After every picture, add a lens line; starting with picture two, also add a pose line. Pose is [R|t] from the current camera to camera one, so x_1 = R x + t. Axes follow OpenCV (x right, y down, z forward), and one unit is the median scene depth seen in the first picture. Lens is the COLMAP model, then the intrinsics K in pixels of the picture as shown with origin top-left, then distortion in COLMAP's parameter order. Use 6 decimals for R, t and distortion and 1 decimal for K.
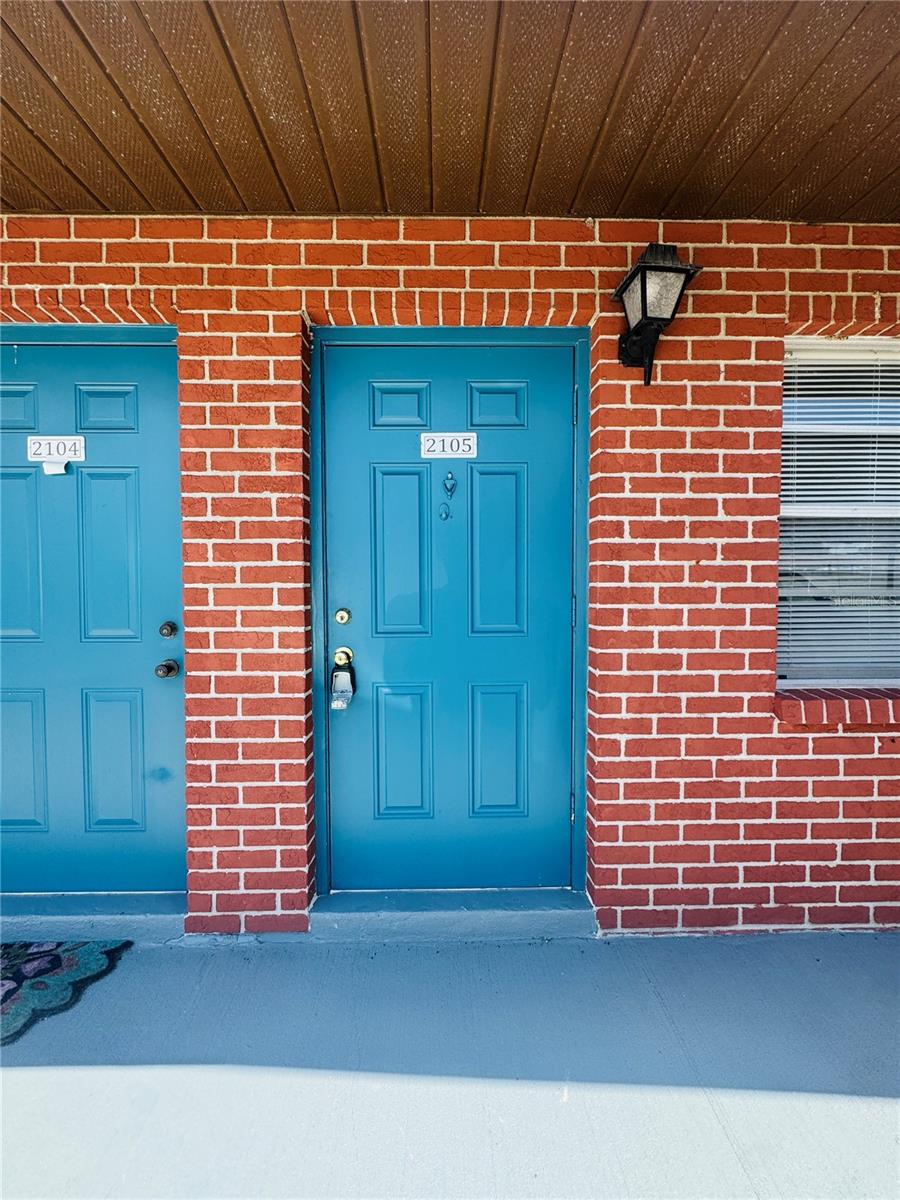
lens RADIAL K [[481.0, 0, 444.7], [0, 481.0, 599.3], [0, 0, 1]] dist [-0.005912, 0.000825]
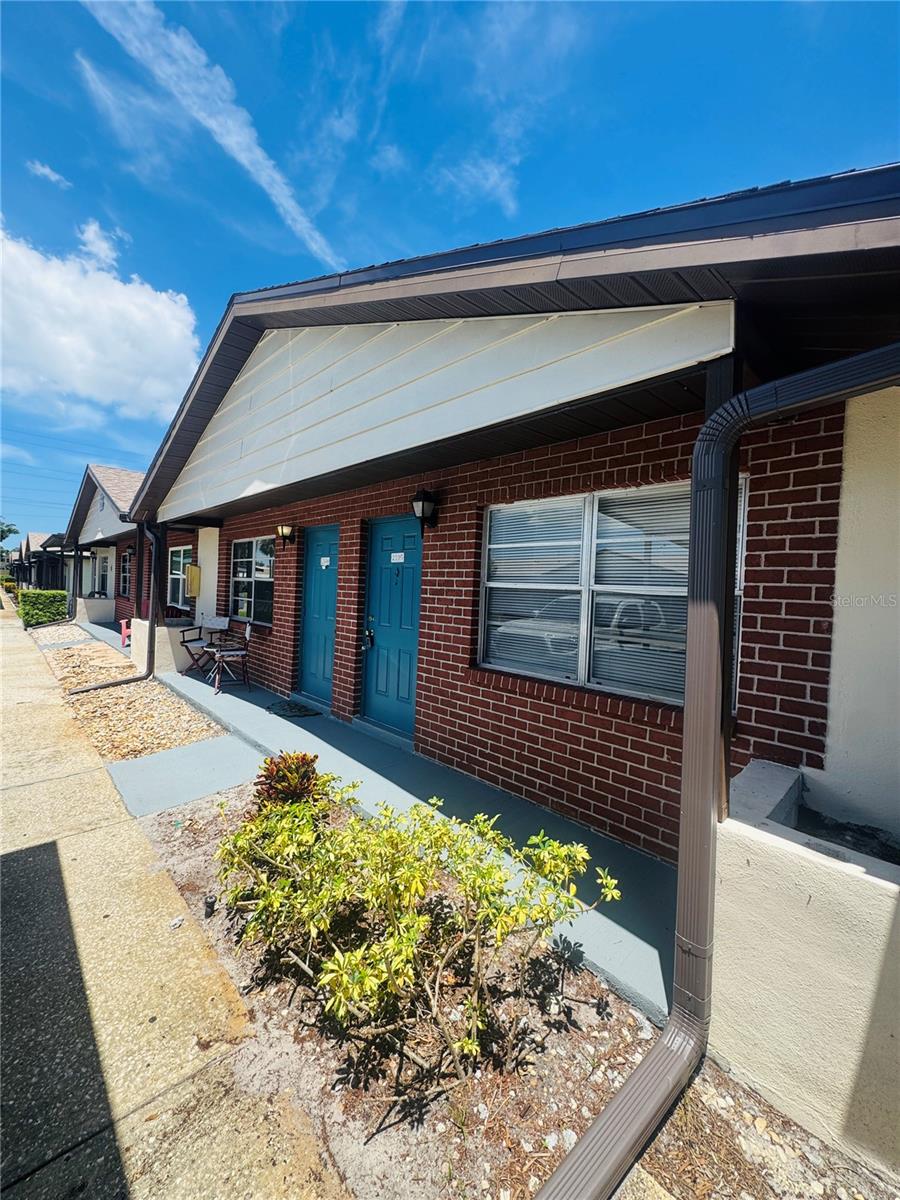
lens RADIAL K [[481.0, 0, 443.5], [0, 481.0, 595.3], [0, 0, 1]] dist [-0.005912, 0.000825]
pose [[0.671513, 0.037749, -0.740031, 2.287248], [-0.071833, 0.997314, -0.014308, -0.095838], [0.737503, 0.062767, 0.672421, -0.633762]]
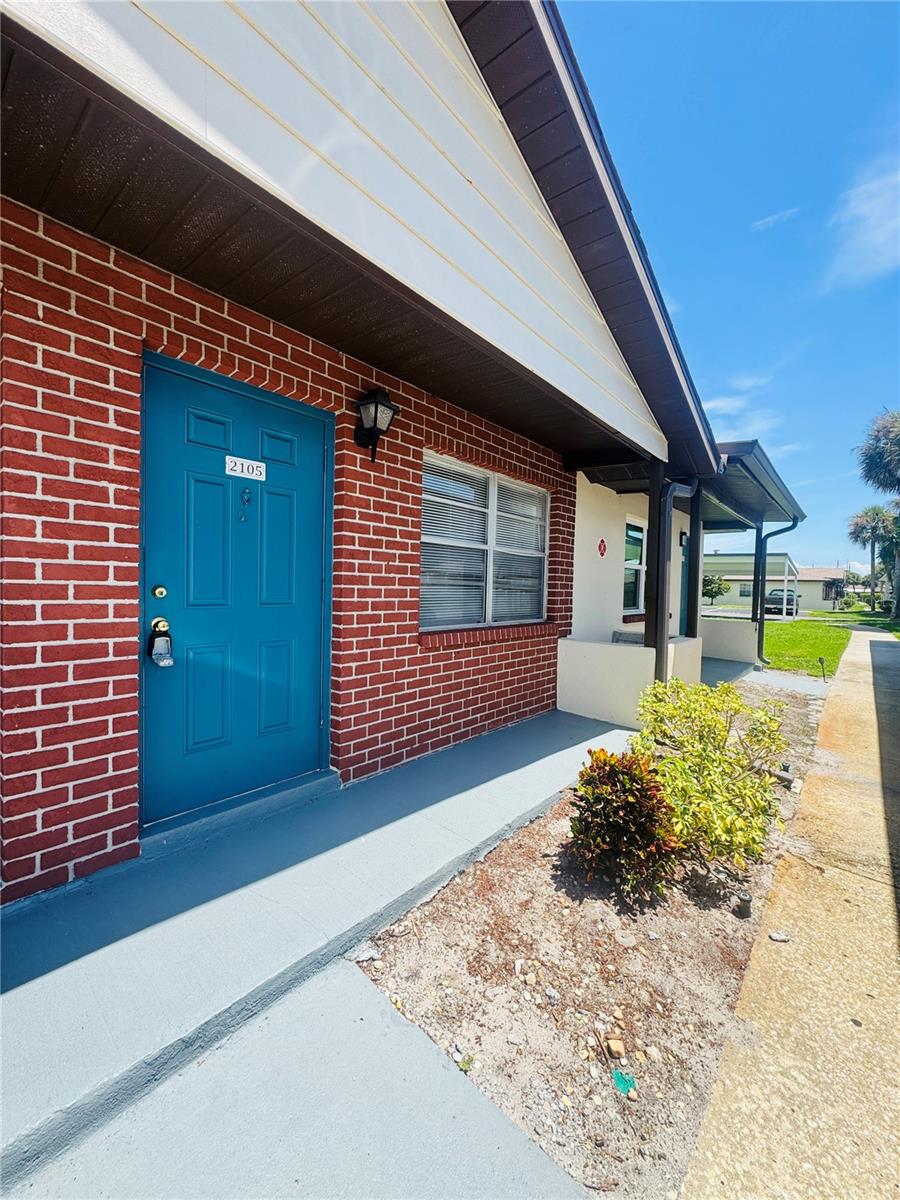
lens RADIAL K [[481.0, 0, 454.7], [0, 481.0, 598.5], [0, 0, 1]] dist [-0.005912, 0.000825]
pose [[0.656273, -0.002502, 0.754519, -0.673952], [0.001193, 0.999997, 0.002278, 0.052884], [-0.754522, -0.000595, 0.656274, -0.375527]]
